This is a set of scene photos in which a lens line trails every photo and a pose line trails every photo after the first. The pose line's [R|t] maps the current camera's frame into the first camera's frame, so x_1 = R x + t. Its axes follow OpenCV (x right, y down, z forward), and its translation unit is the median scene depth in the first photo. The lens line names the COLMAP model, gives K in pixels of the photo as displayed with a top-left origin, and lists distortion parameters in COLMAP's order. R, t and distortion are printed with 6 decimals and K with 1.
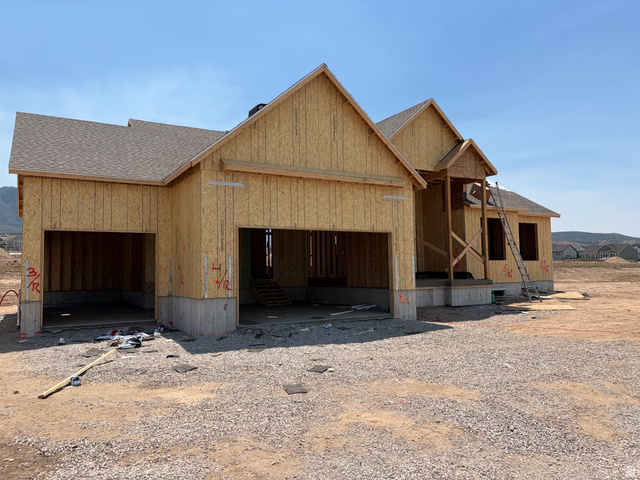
lens RADIAL K [[485.6, 0, 319.5], [0, 485.6, 238.9], [0, 0, 1]] dist [0.000959, -0.000140]
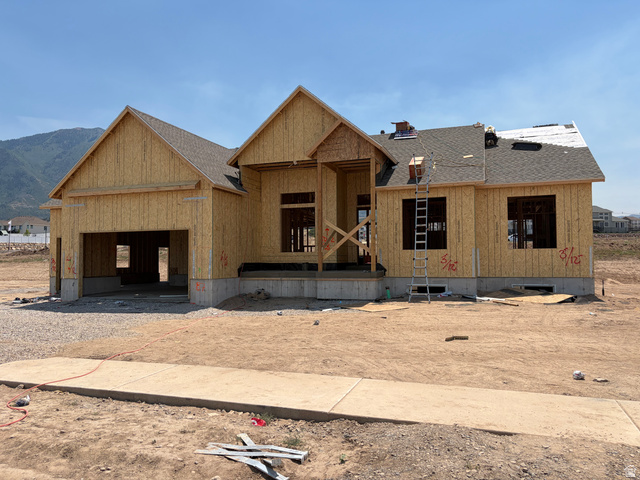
lens RADIAL K [[485.6, 0, 323.1], [0, 485.6, 243.4], [0, 0, 1]] dist [0.000959, -0.000140]
pose [[0.662775, -0.021191, -0.748518, 1.248646], [0.048276, 0.998729, 0.014472, 0.019624], [0.747260, -0.045727, 0.662956, 0.471172]]
